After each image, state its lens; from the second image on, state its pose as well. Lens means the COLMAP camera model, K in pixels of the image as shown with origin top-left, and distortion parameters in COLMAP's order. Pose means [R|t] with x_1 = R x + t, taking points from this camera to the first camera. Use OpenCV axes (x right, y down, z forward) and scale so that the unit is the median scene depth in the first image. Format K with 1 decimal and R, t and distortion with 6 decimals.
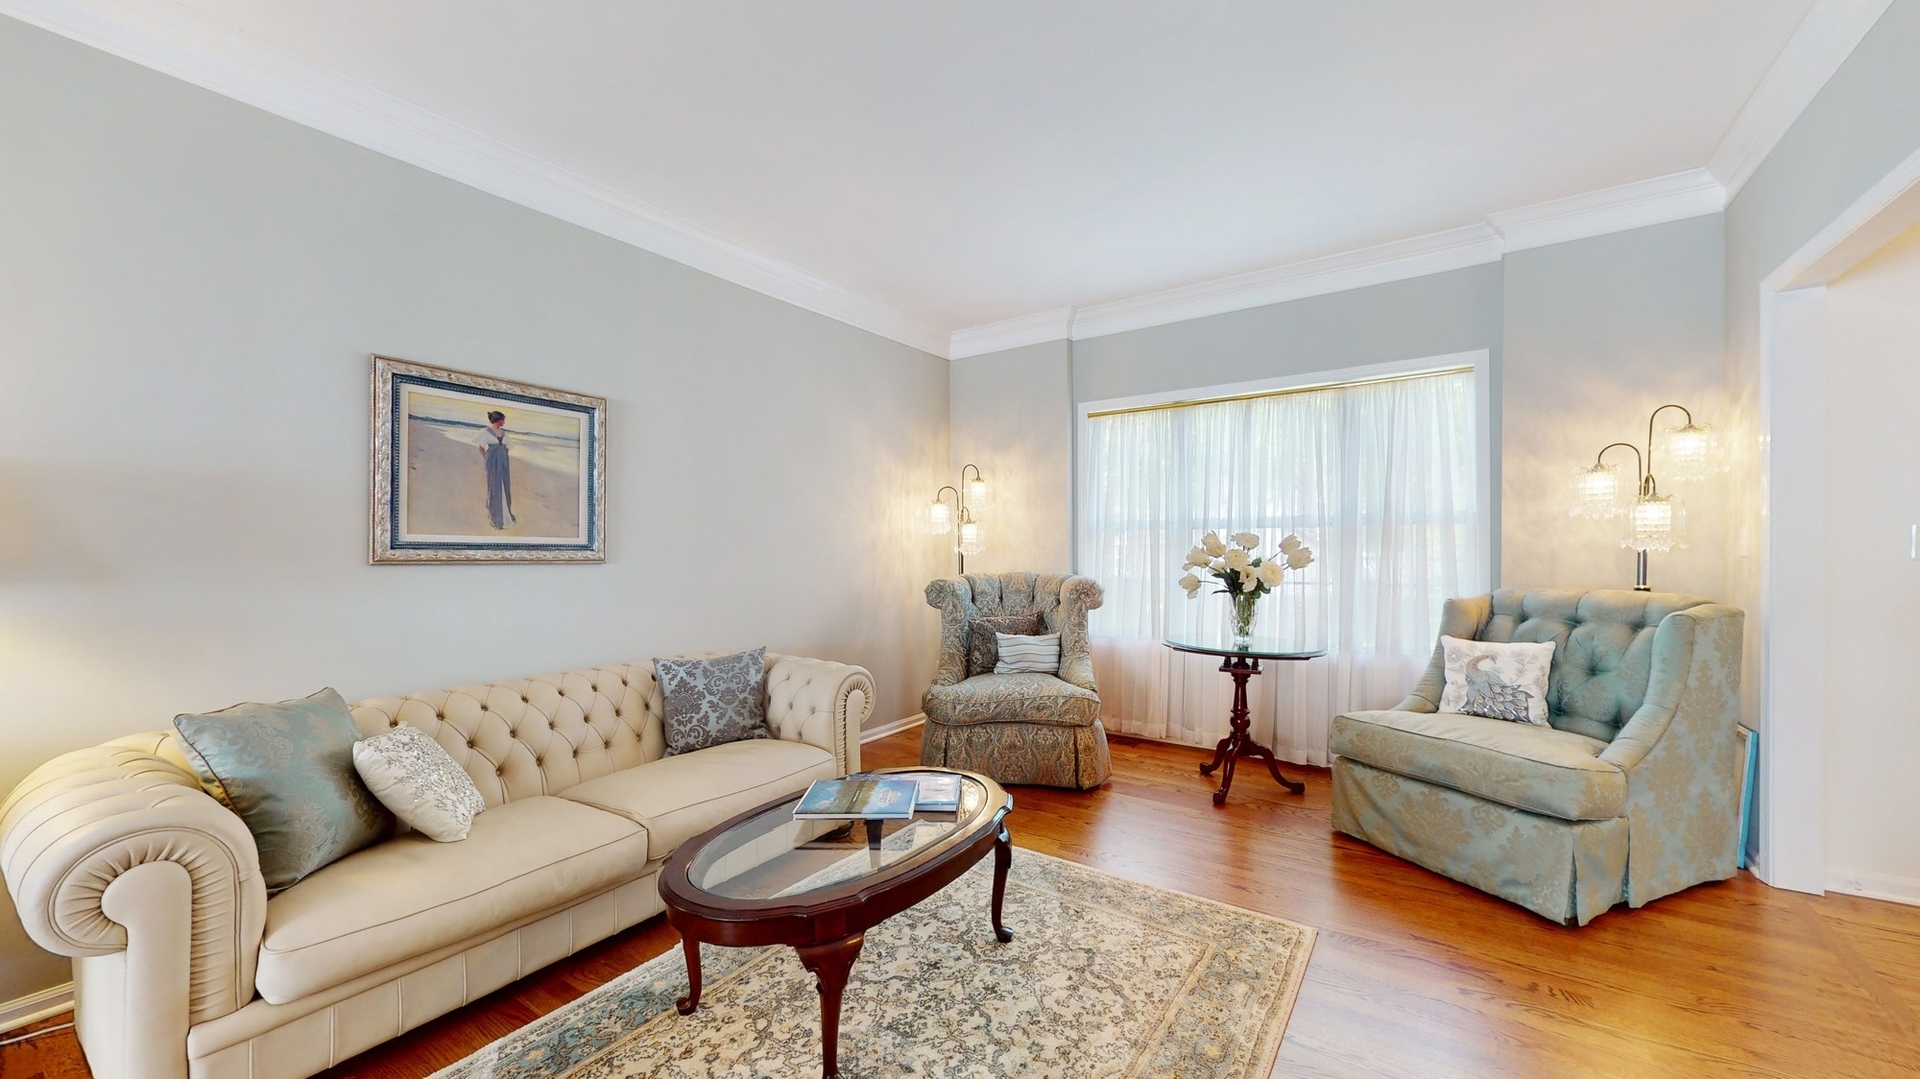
lens RADIAL K [[715.2, 0, 967.1], [0, 715.2, 556.5], [0, 0, 1]] dist [-0.000070, 0.000375]
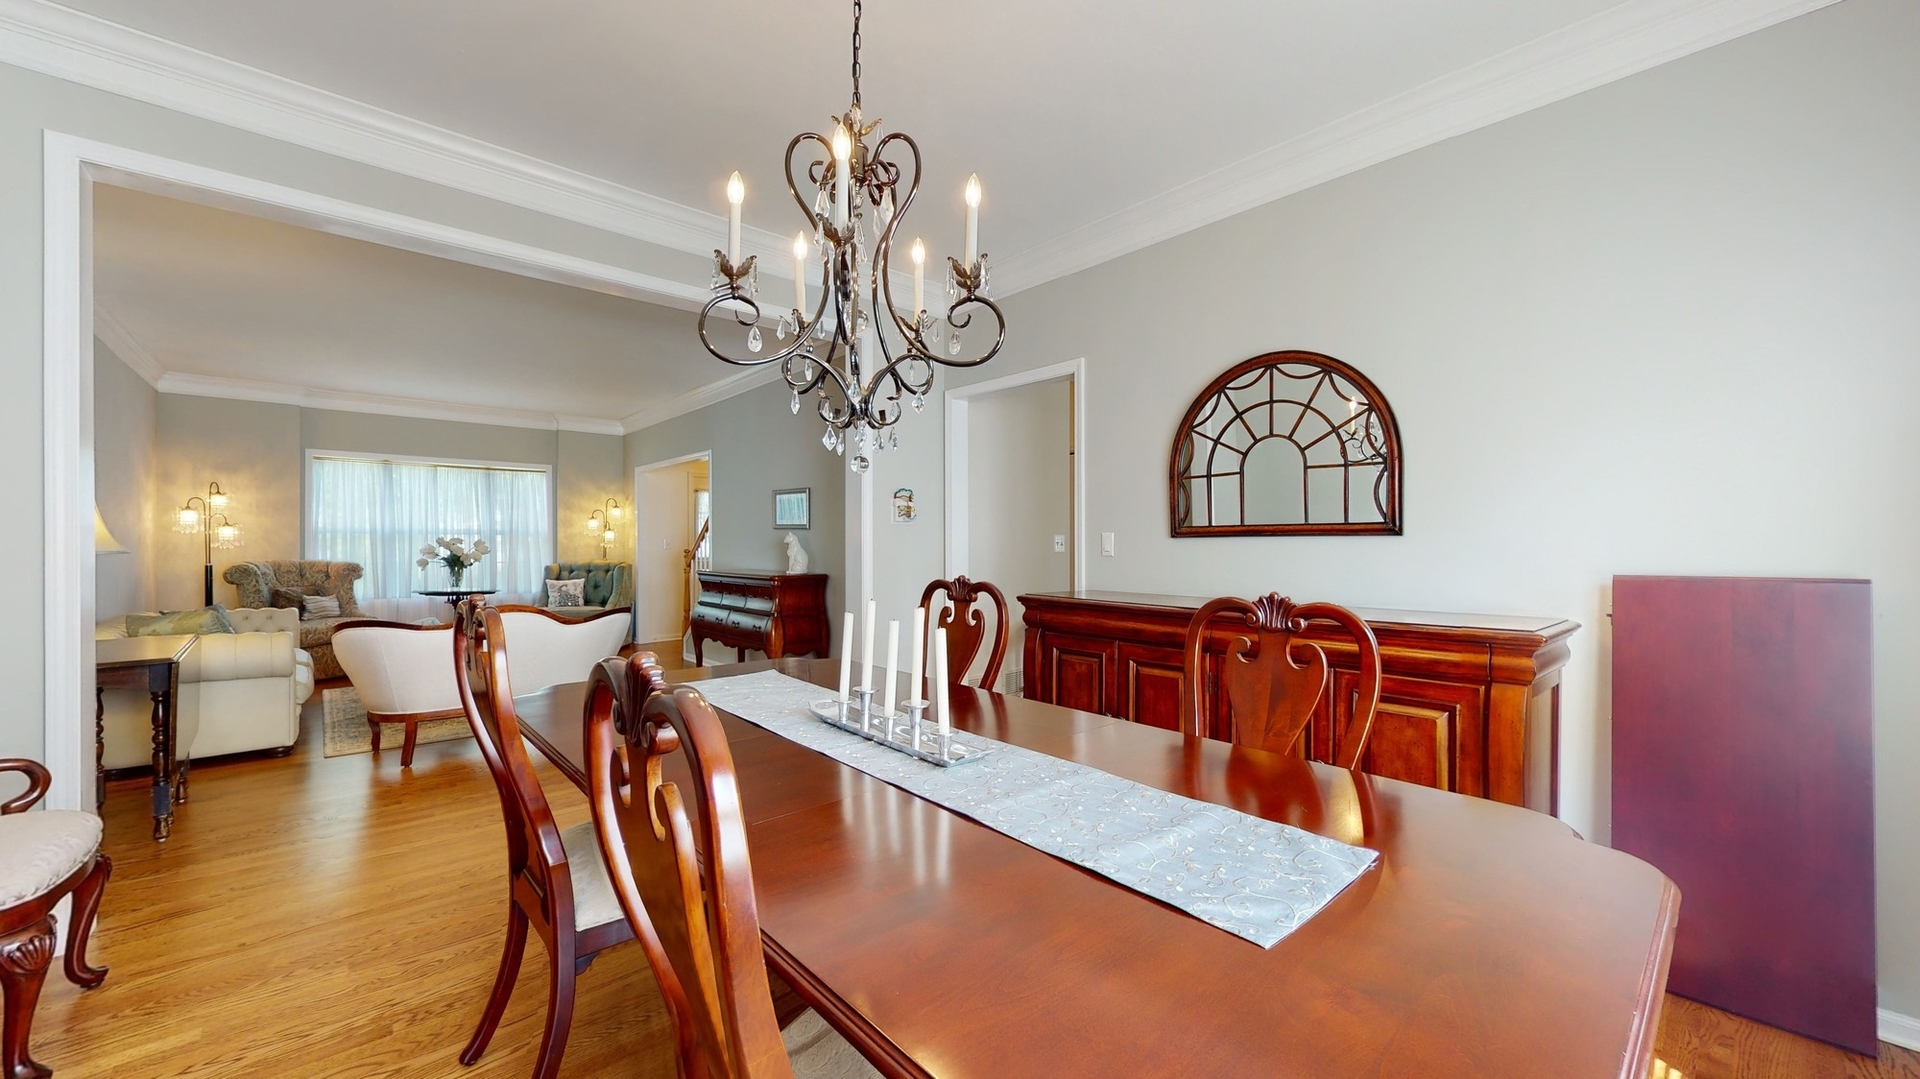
lens RADIAL K [[715.2, 0, 975.1], [0, 715.2, 548.5], [0, 0, 1]] dist [-0.000070, 0.000375]
pose [[0.222992, 0.000604, 0.974820, -0.400415], [0.004202, 0.999990, -0.001581, 0.002550], [-0.974811, 0.004449, 0.222988, -0.288471]]
